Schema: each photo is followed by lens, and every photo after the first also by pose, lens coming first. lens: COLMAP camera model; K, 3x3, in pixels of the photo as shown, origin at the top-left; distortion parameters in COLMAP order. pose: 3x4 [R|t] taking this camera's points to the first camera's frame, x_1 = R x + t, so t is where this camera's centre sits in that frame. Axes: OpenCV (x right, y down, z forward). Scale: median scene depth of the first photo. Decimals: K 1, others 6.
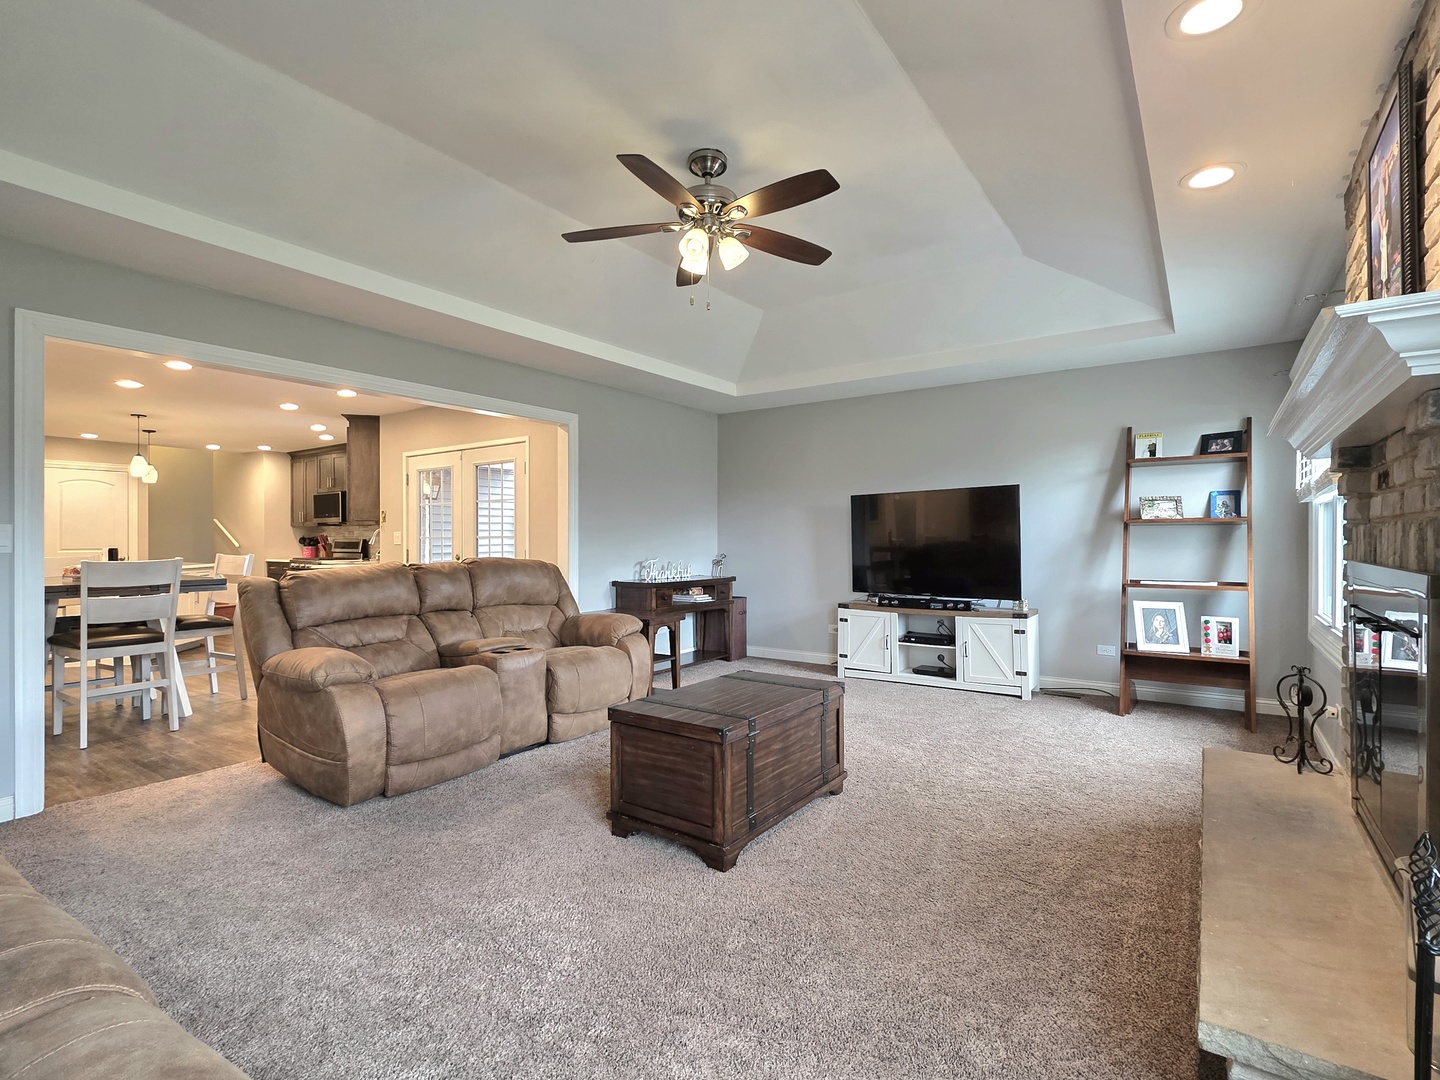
lens RADIAL K [[709.6, 0, 719.1], [0, 709.6, 536.1], [0, 0, 1]] dist [0.000978, 0.000008]
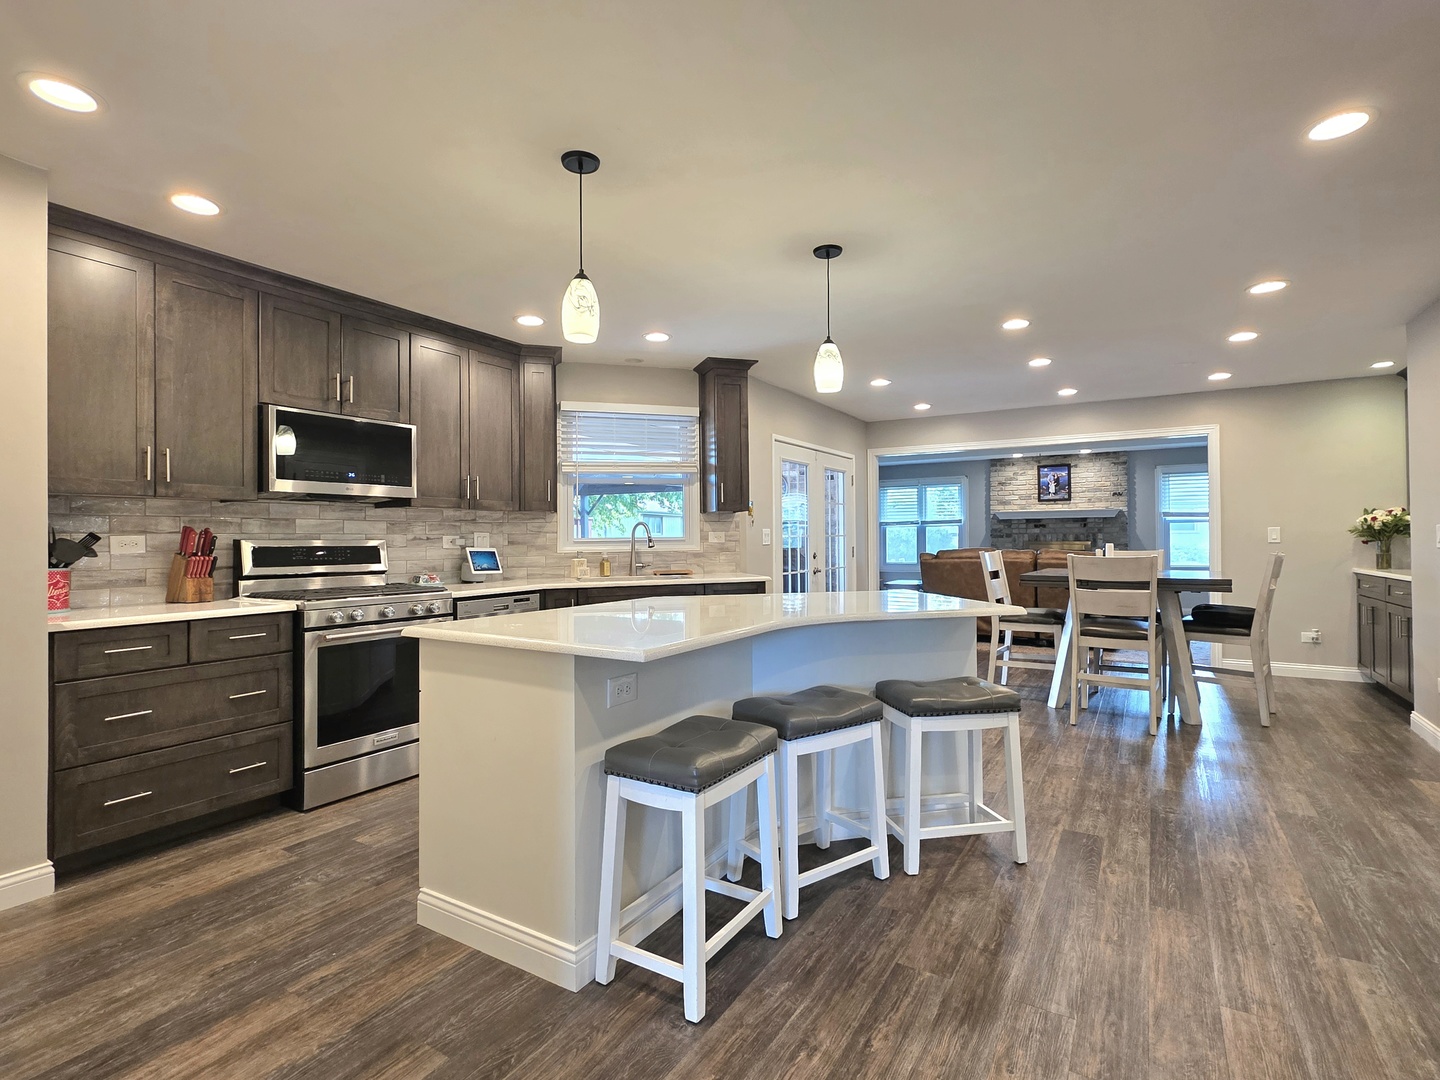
lens RADIAL K [[709.6, 0, 719.1], [0, 709.6, 536.1], [0, 0, 1]] dist [0.000978, 0.000008]
pose [[-0.072112, 0.005670, 0.997380, -1.703256], [0.003133, 0.999980, -0.005458, 0.008866], [-0.997392, 0.002731, -0.072128, 1.508381]]
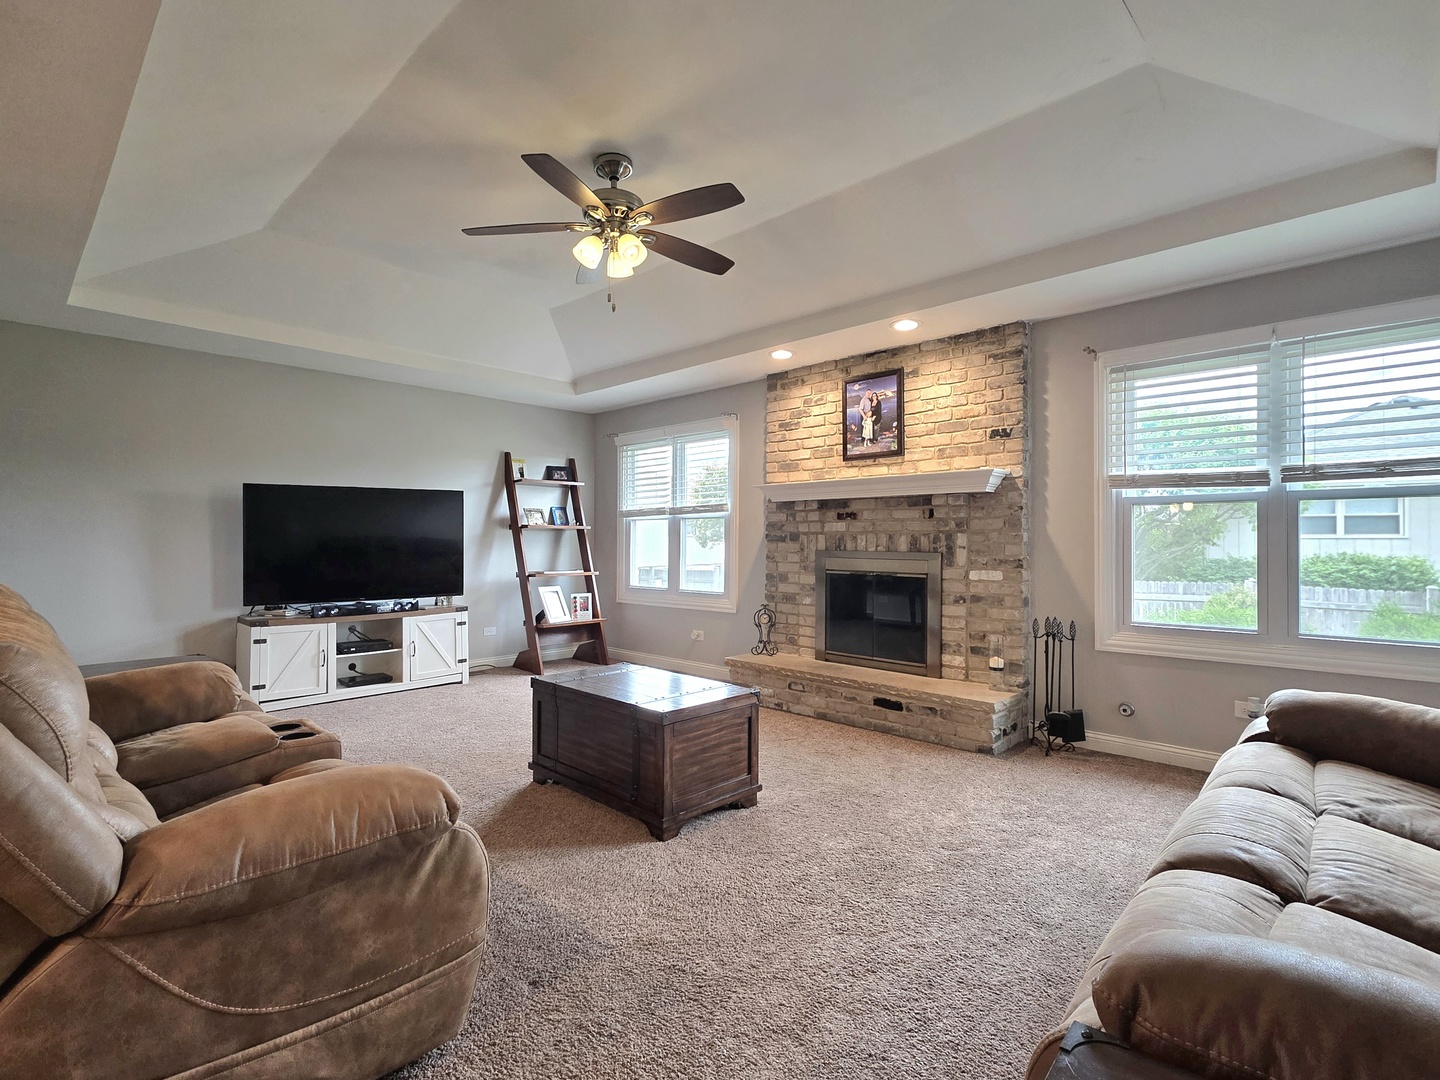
lens RADIAL K [[709.6, 0, 719.1], [0, 709.6, 536.1], [0, 0, 1]] dist [0.000978, 0.000008]
pose [[0.147697, 0.008193, 0.988999, -0.614114], [-0.004877, 0.999960, -0.007555, 0.004343], [-0.989021, -0.003707, 0.147731, 0.434004]]
